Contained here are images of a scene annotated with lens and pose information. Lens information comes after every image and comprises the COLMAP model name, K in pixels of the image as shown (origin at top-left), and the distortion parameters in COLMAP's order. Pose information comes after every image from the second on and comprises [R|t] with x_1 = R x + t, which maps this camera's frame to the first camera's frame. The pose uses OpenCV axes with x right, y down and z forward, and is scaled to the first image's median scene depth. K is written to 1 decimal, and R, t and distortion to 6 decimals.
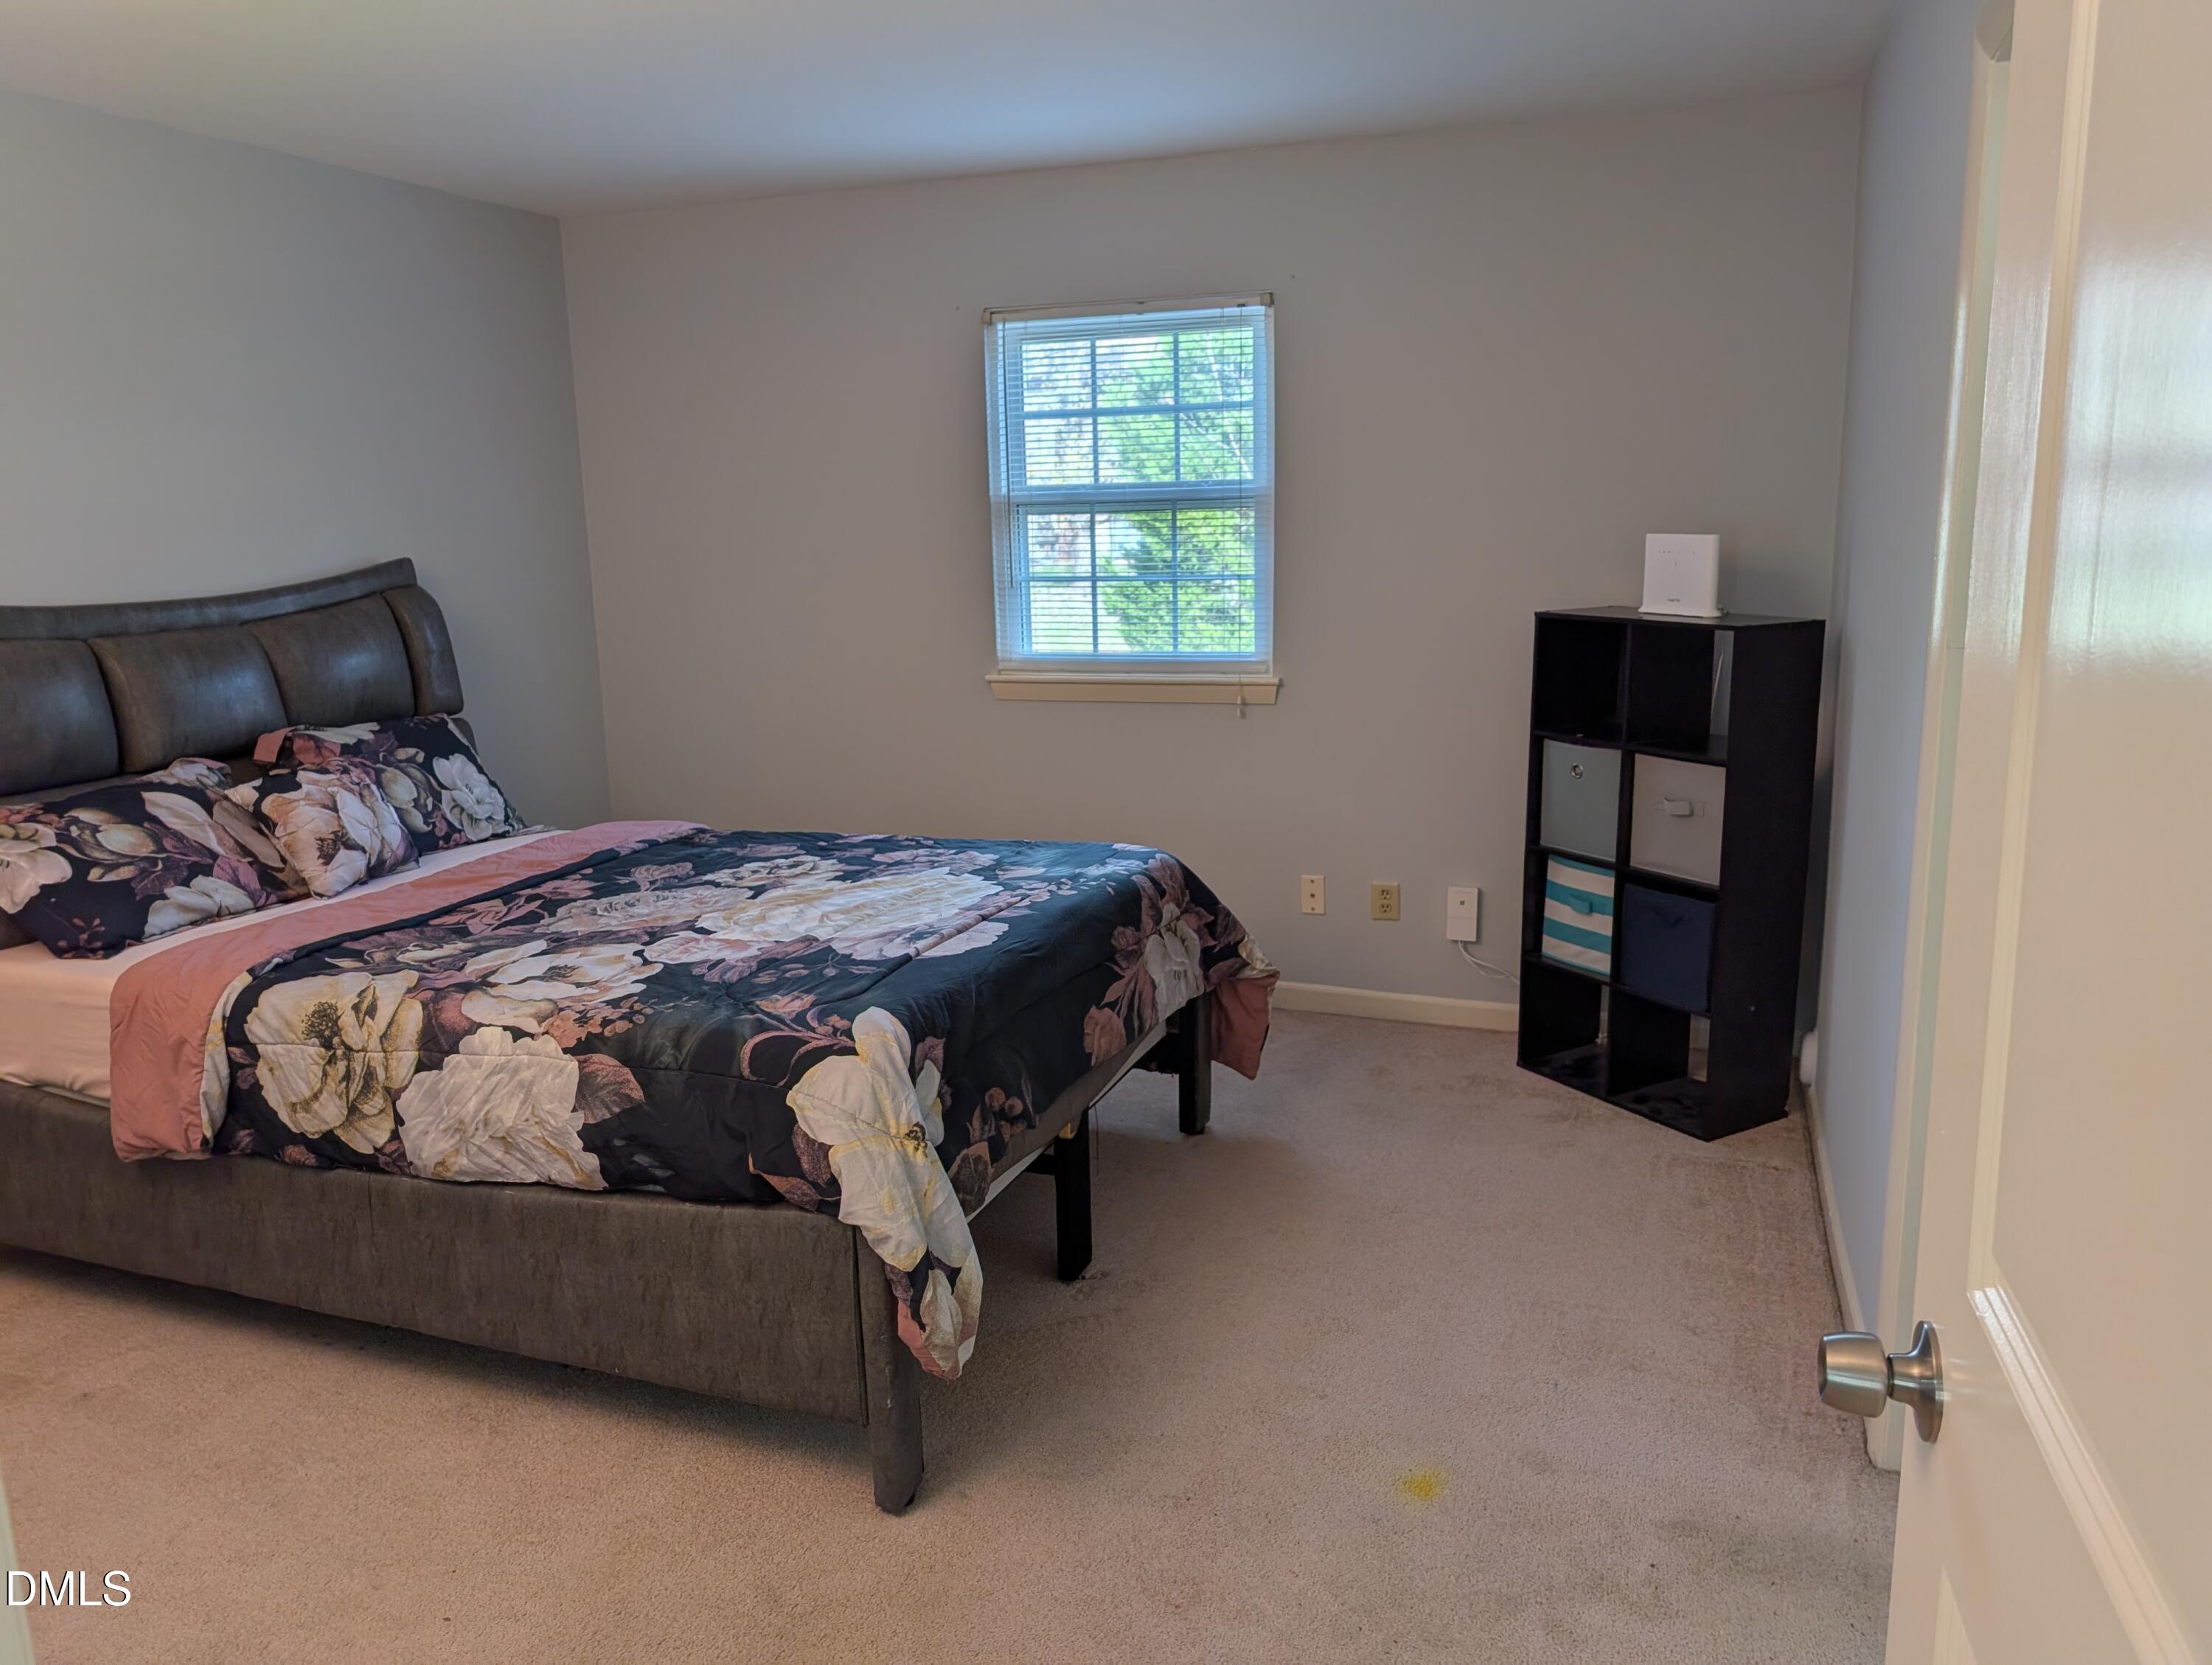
lens RADIAL K [[1557.4, 0, 1085.9], [0, 1557.4, 836.9], [0, 0, 1]] dist [0.003599, -0.003773]
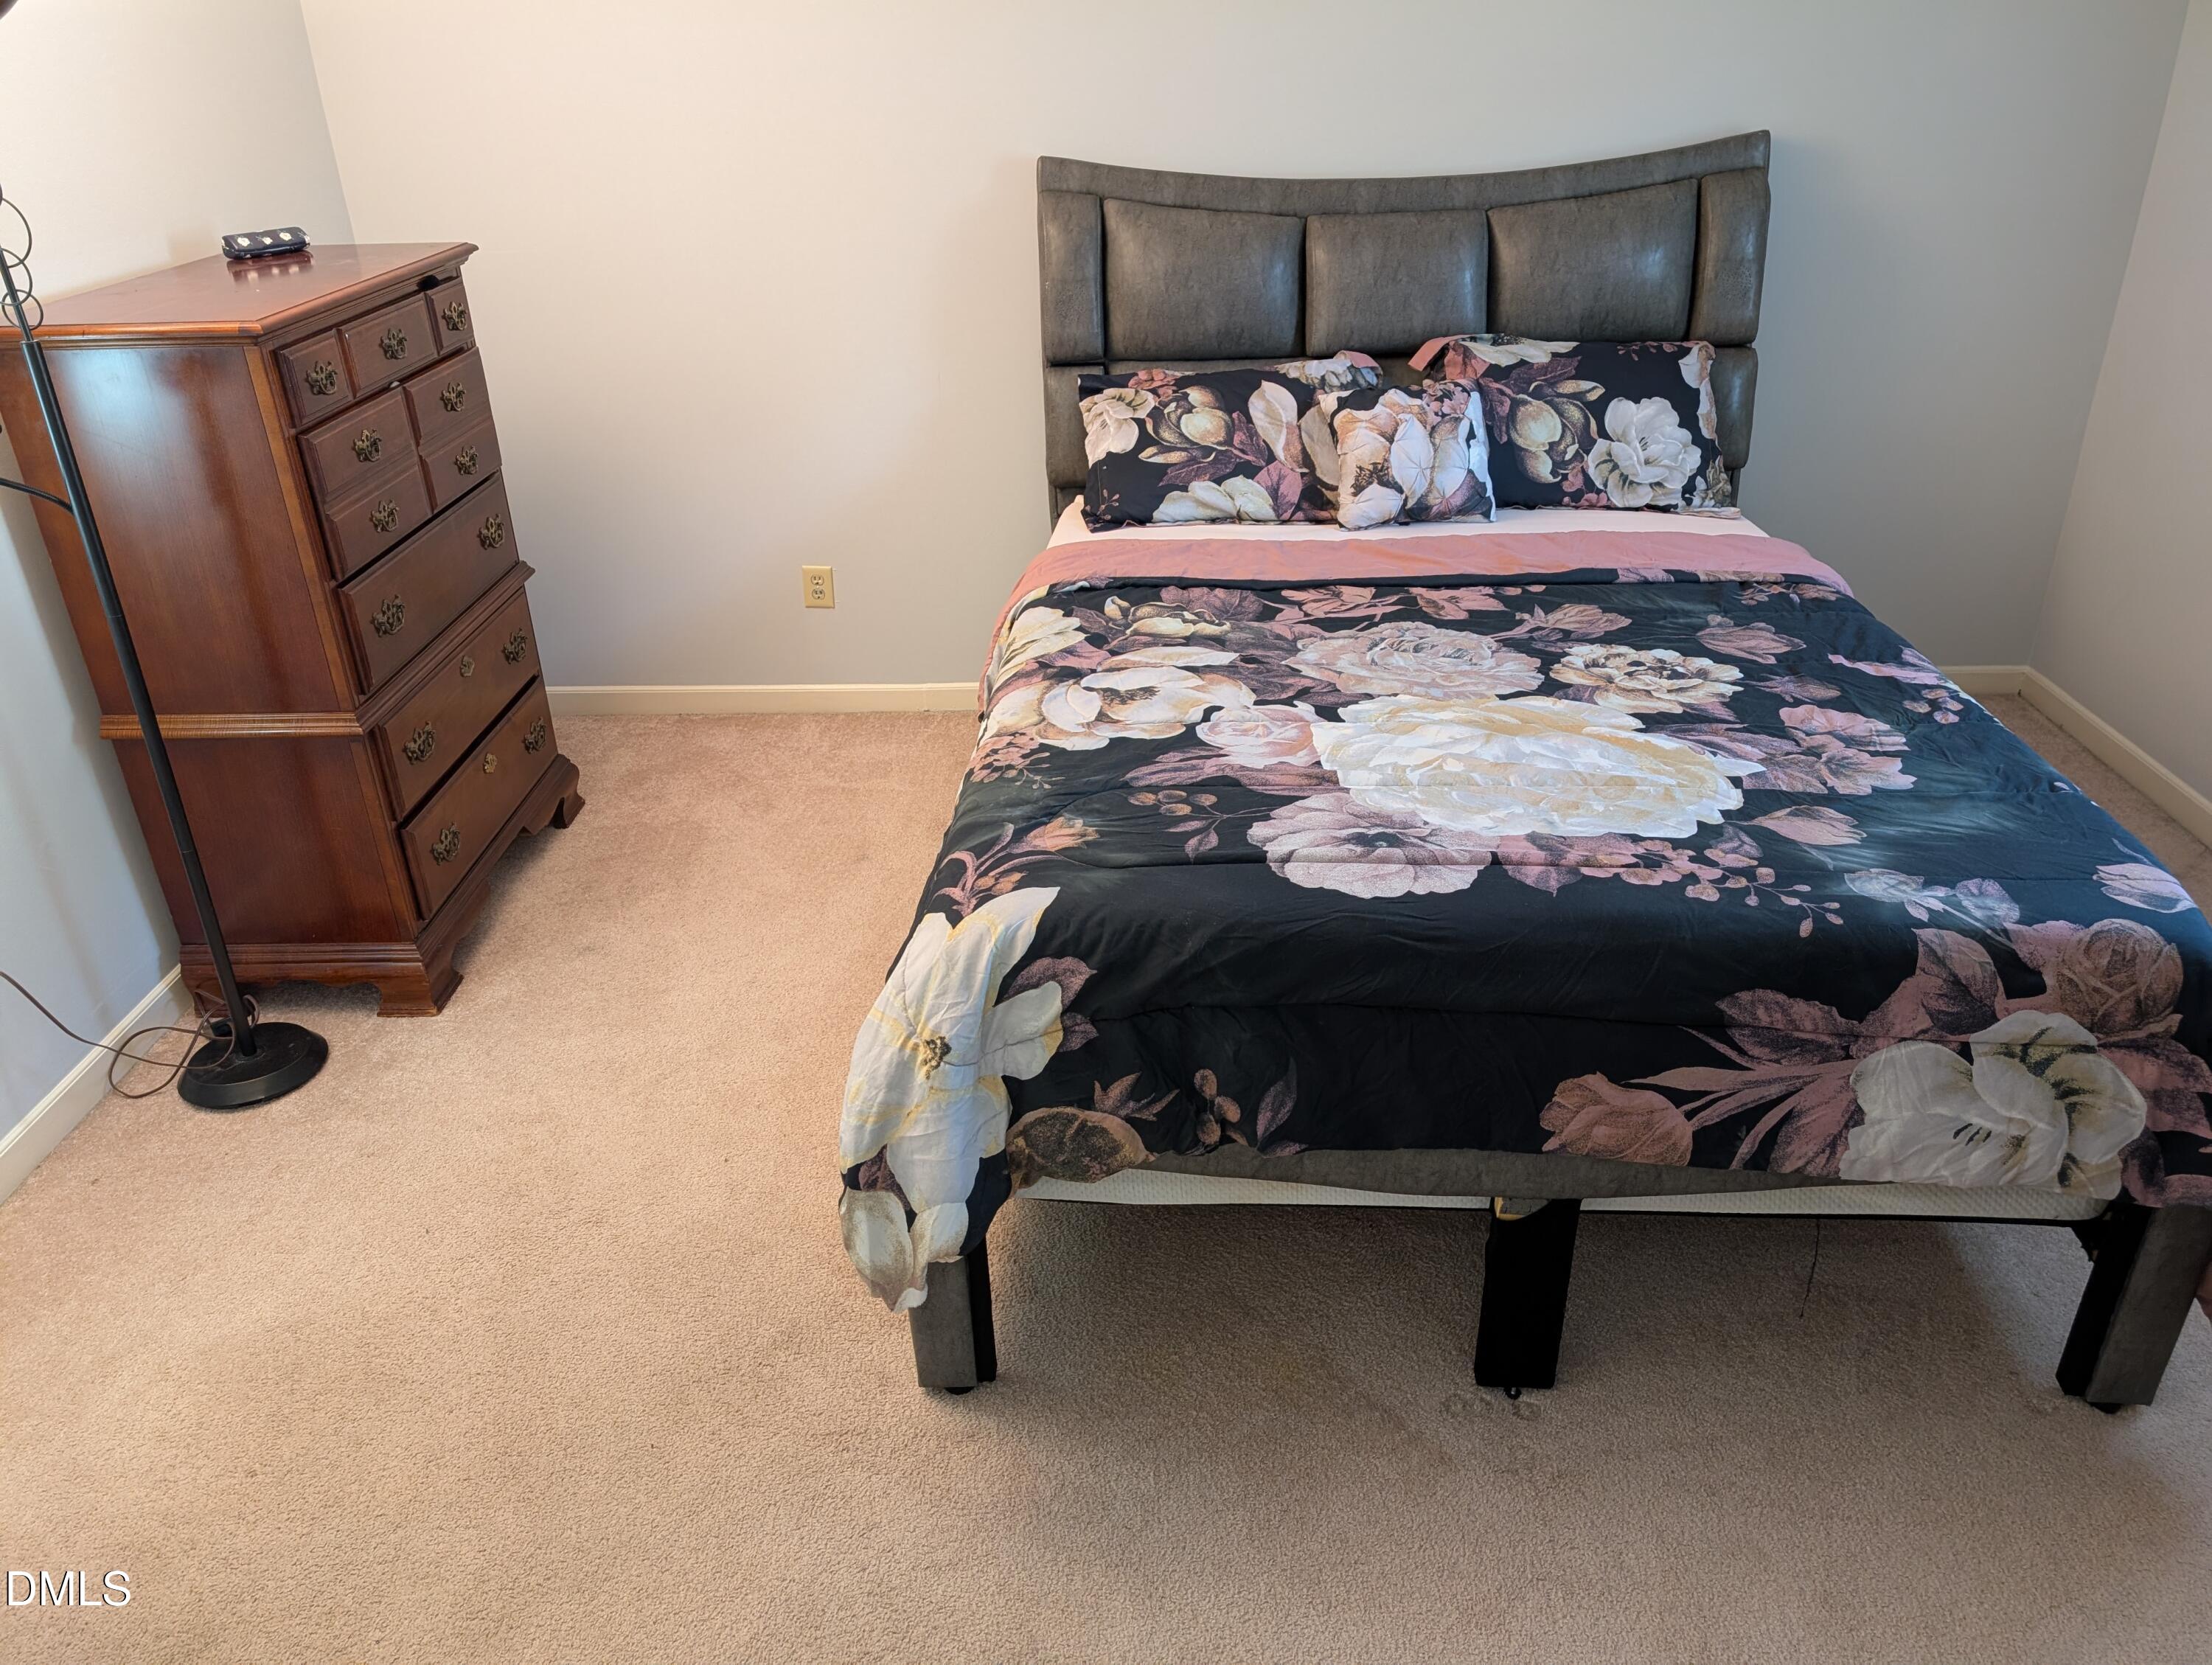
lens RADIAL K [[1557.4, 0, 1085.9], [0, 1557.4, 836.9], [0, 0, 1]] dist [0.003599, -0.003773]
pose [[0.298734, 0.454876, -0.838955, 0.377246], [-0.161401, 0.890516, 0.425360, -0.183618], [0.940589, 0.008338, 0.339445, 0.543495]]
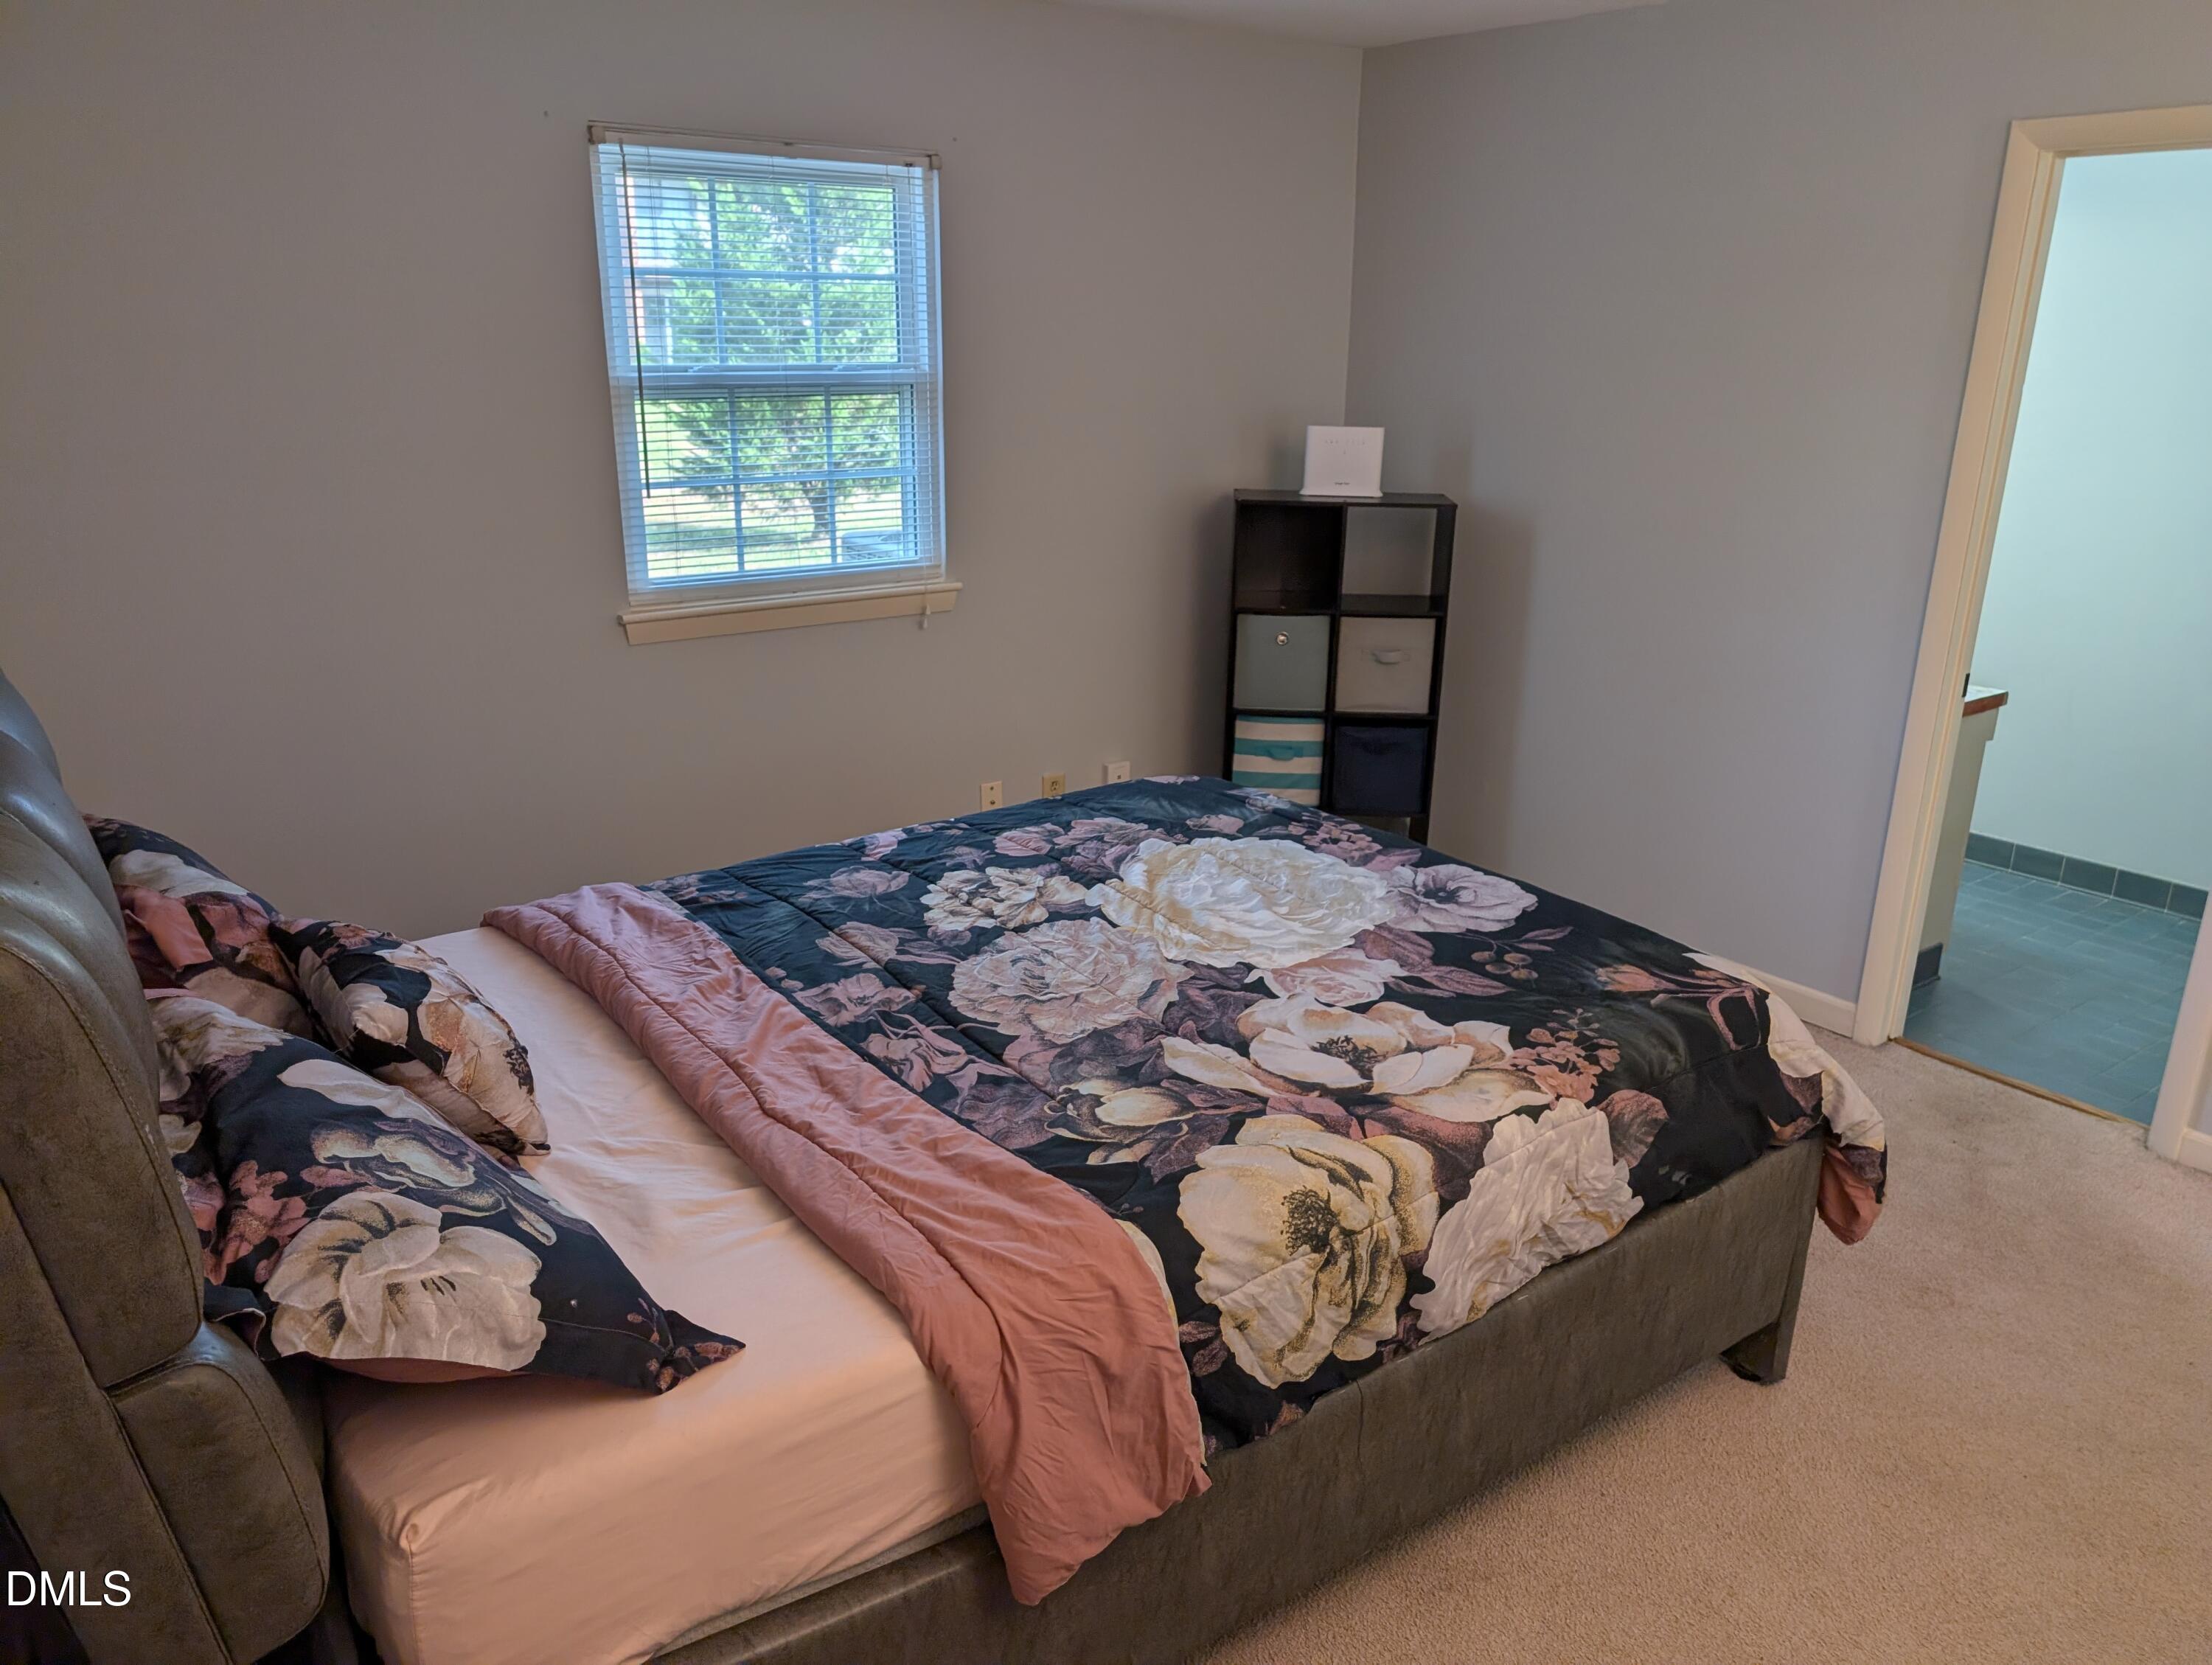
lens RADIAL K [[1603.7, 0, 1097.2], [0, 1603.7, 825.4], [0, 0, 1]] dist [0.009014, -0.006565]
pose [[0.551585, -0.224457, 0.803351, -0.856576], [0.144772, 0.974258, 0.172807, -0.153293], [-0.821459, 0.020985, 0.569881, 0.520074]]
